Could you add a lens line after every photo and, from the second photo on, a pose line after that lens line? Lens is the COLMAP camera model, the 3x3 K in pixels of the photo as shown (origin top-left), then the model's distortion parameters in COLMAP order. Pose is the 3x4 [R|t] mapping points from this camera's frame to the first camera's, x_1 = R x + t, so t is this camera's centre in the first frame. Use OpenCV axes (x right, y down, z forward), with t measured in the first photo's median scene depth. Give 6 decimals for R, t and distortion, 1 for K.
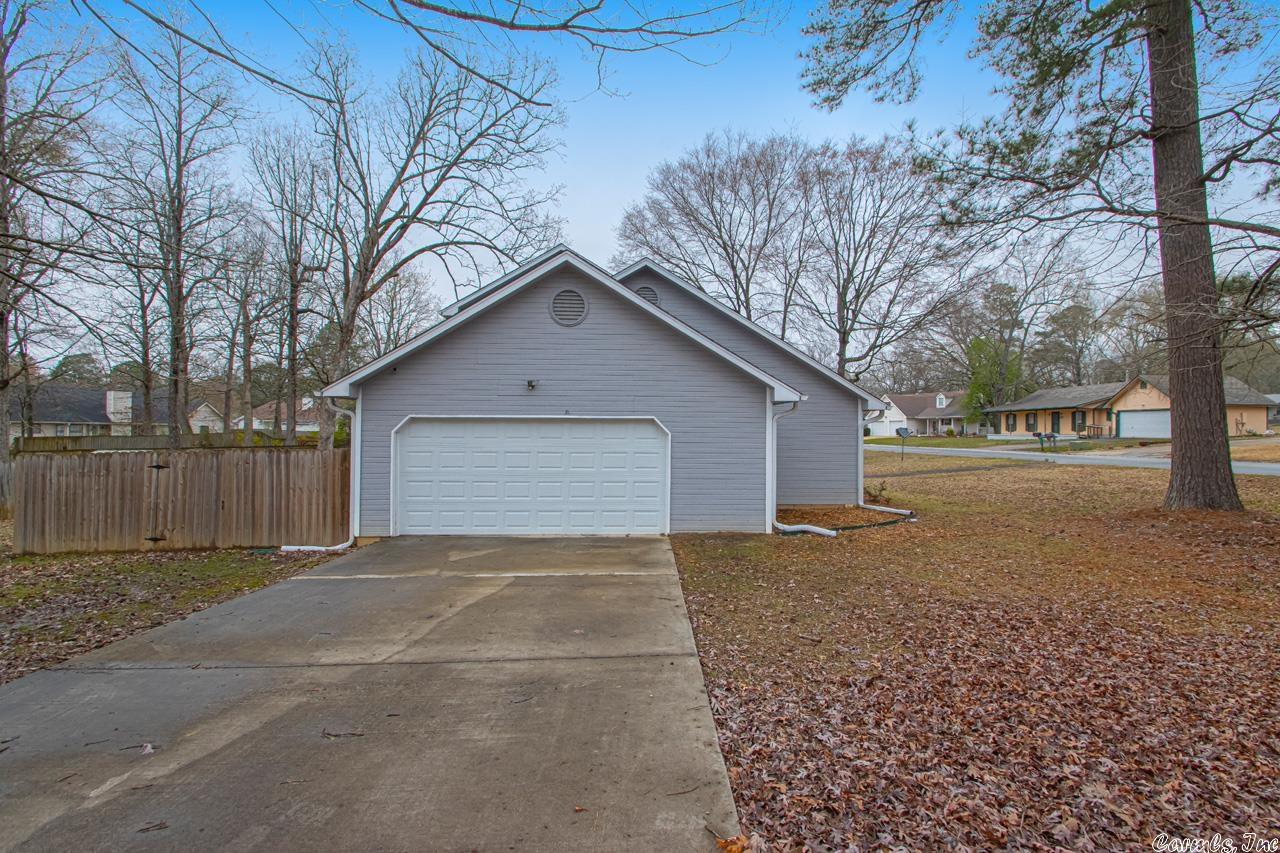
lens RADIAL K [[603.3, 0, 640.6], [0, 603.3, 425.9], [0, 0, 1]] dist [-0.001732, -0.009248]
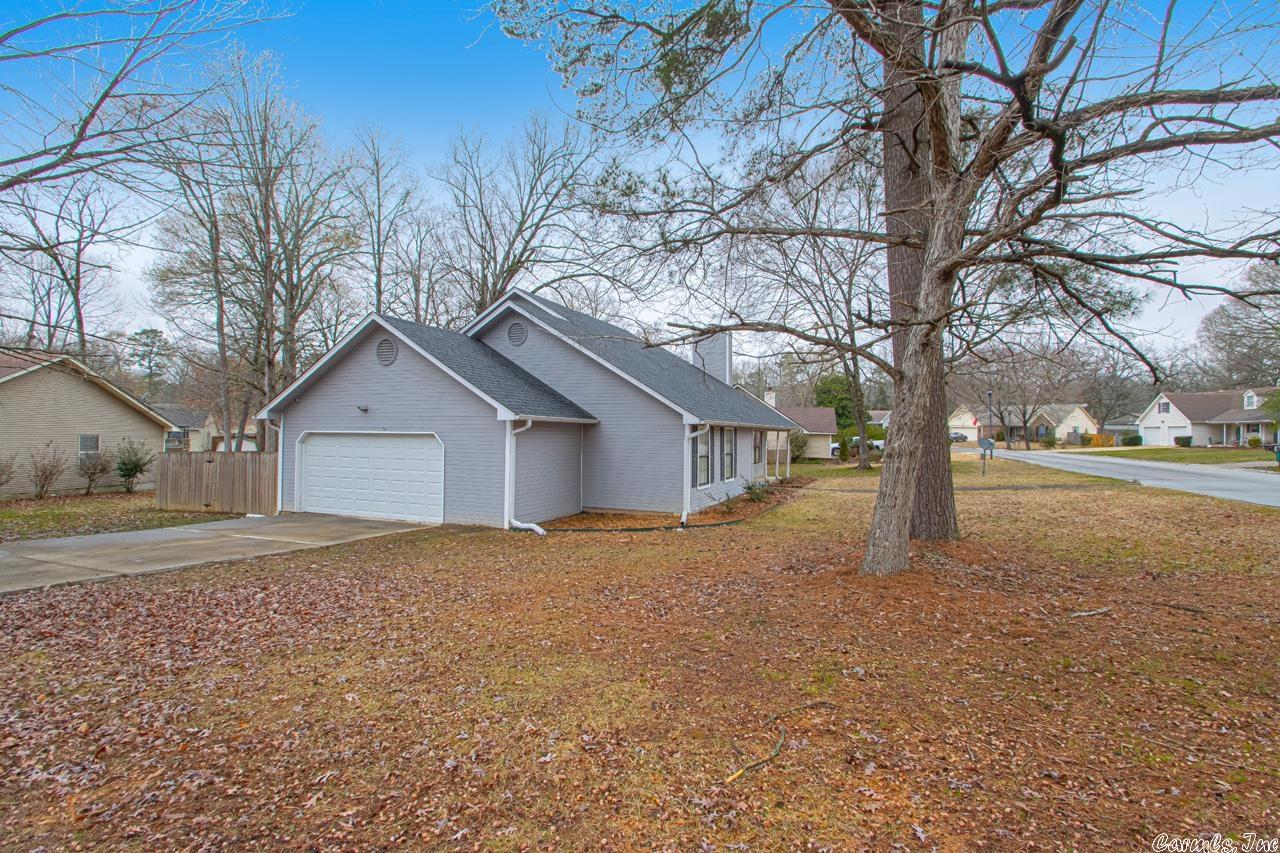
lens RADIAL K [[603.3, 0, 638.4], [0, 603.3, 426.1], [0, 0, 1]] dist [-0.001732, -0.009248]
pose [[0.901277, -0.001299, -0.433242, 0.374220], [-0.001705, 0.999977, -0.006545, -0.007964], [0.433241, 0.006637, 0.901254, 0.007188]]
